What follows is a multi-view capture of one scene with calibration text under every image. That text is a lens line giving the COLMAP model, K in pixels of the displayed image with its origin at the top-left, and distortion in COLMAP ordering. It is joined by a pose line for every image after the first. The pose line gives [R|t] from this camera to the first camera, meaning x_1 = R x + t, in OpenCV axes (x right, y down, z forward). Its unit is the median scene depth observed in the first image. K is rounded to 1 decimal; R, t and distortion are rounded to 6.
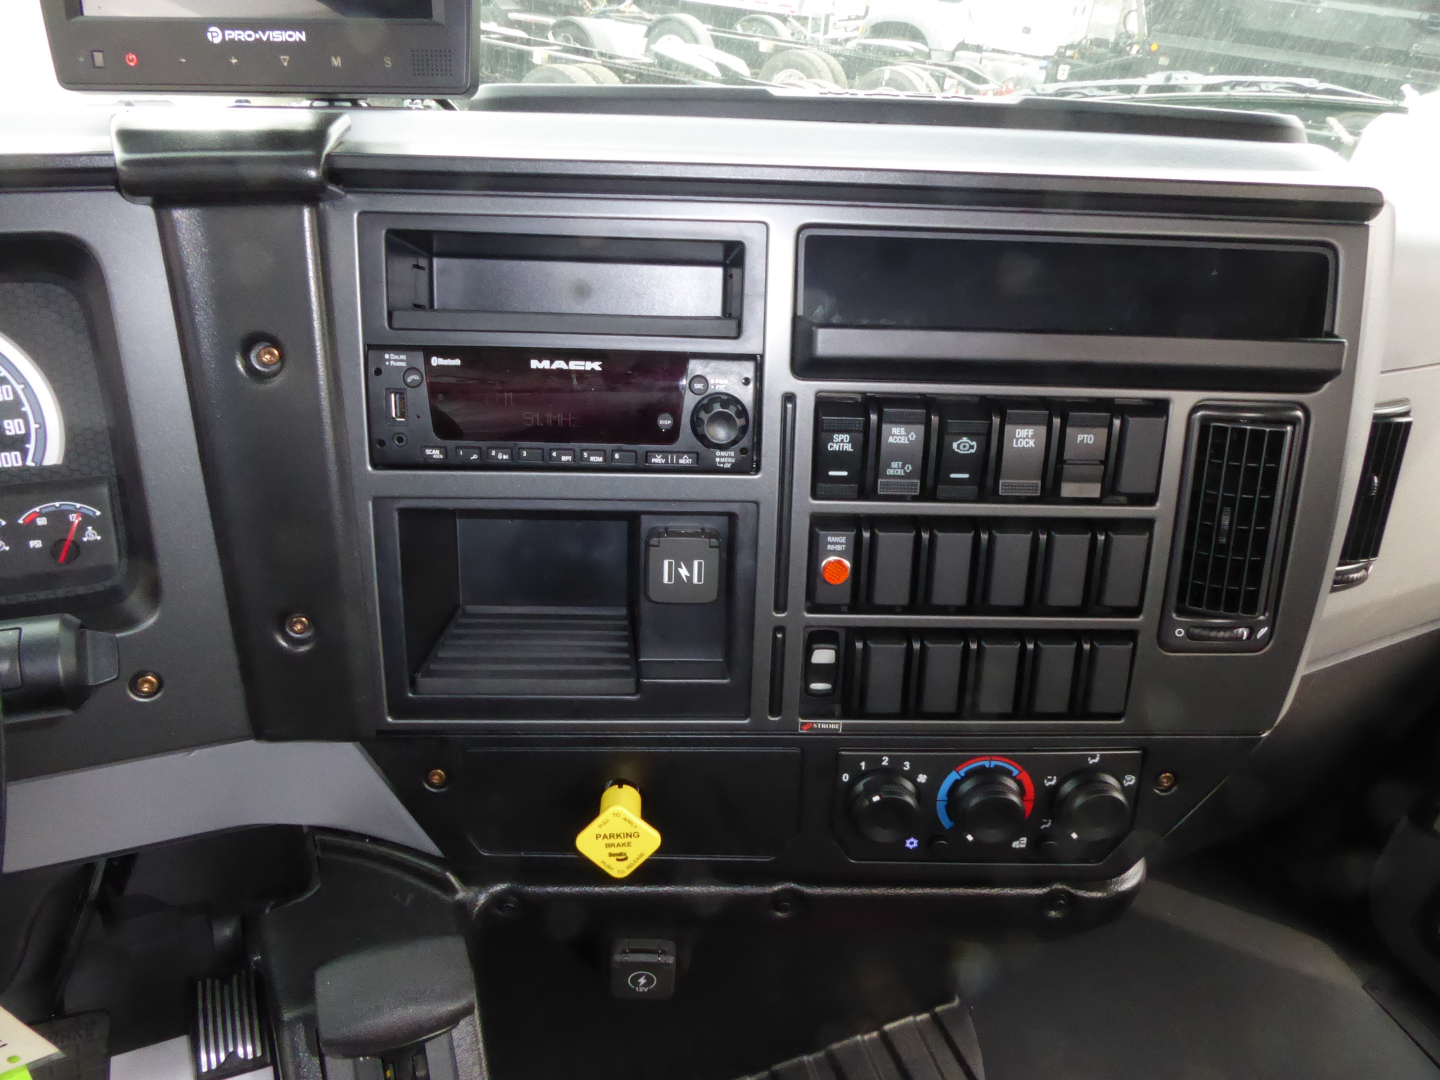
lens RADIAL K [[1040.1, 0, 720.0], [0, 1040.1, 540.0], [0, 0, 1]] dist [-0.024700, 0.001401]
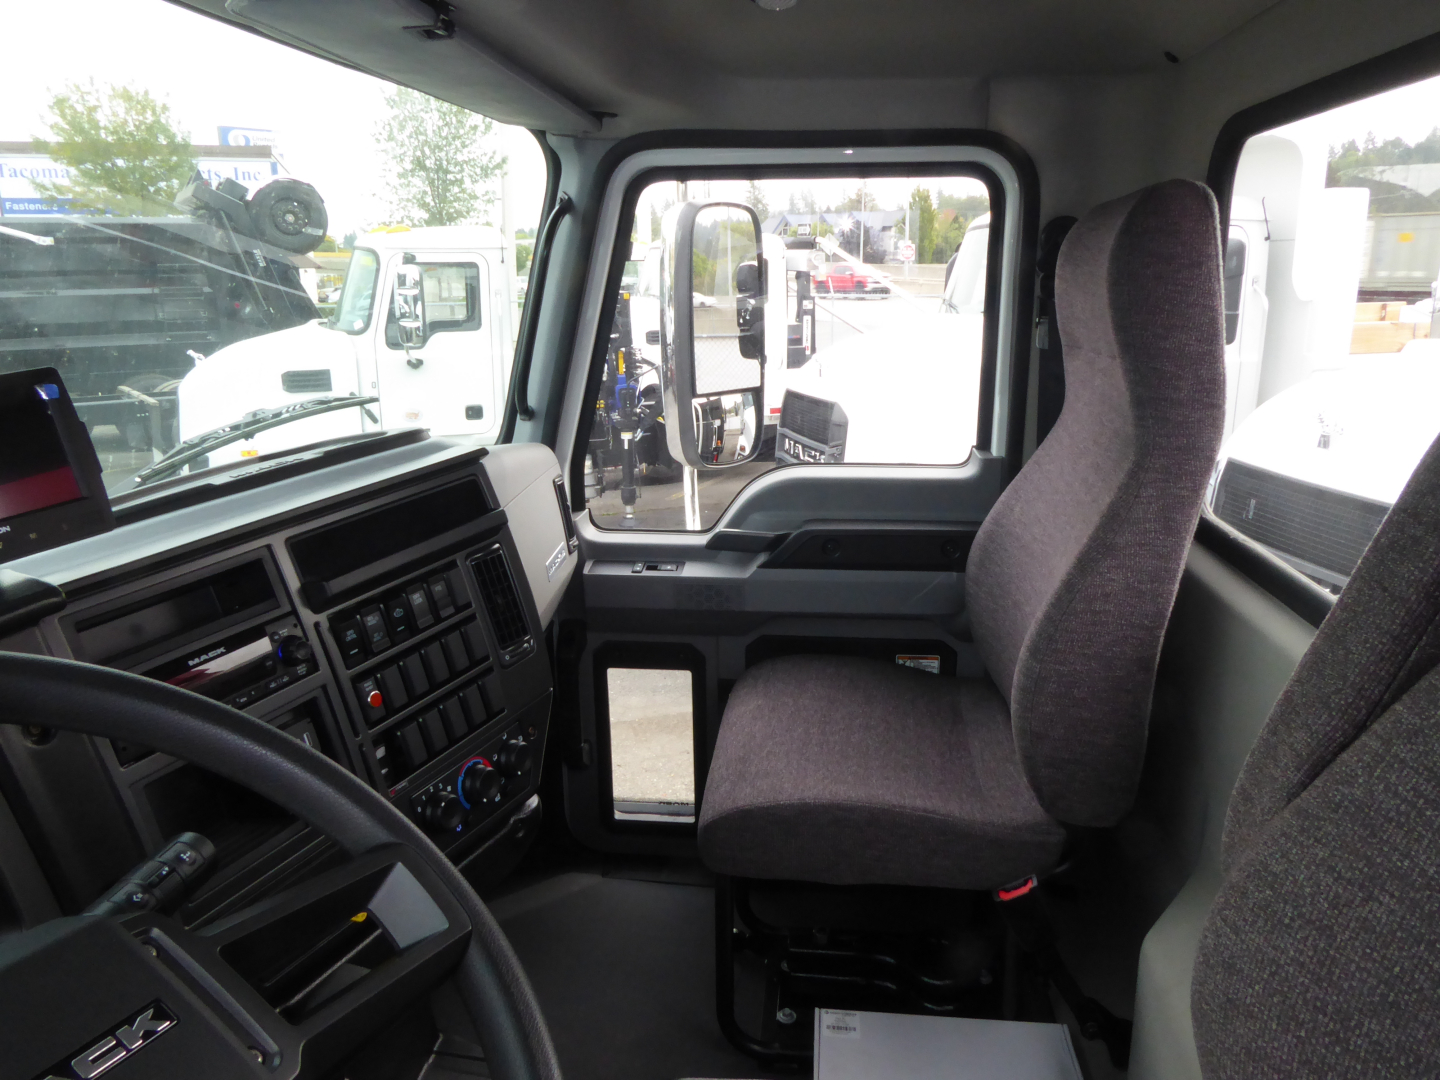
lens RADIAL K [[1040.1, 0, 720.0], [0, 1040.1, 540.0], [0, 0, 1]] dist [-0.024700, 0.001401]
pose [[0.486572, -0.315714, 0.814600, -1.010852], [0.496308, 0.867240, 0.039664, 0.014851], [-0.718976, 0.384993, 0.578666, -0.625689]]
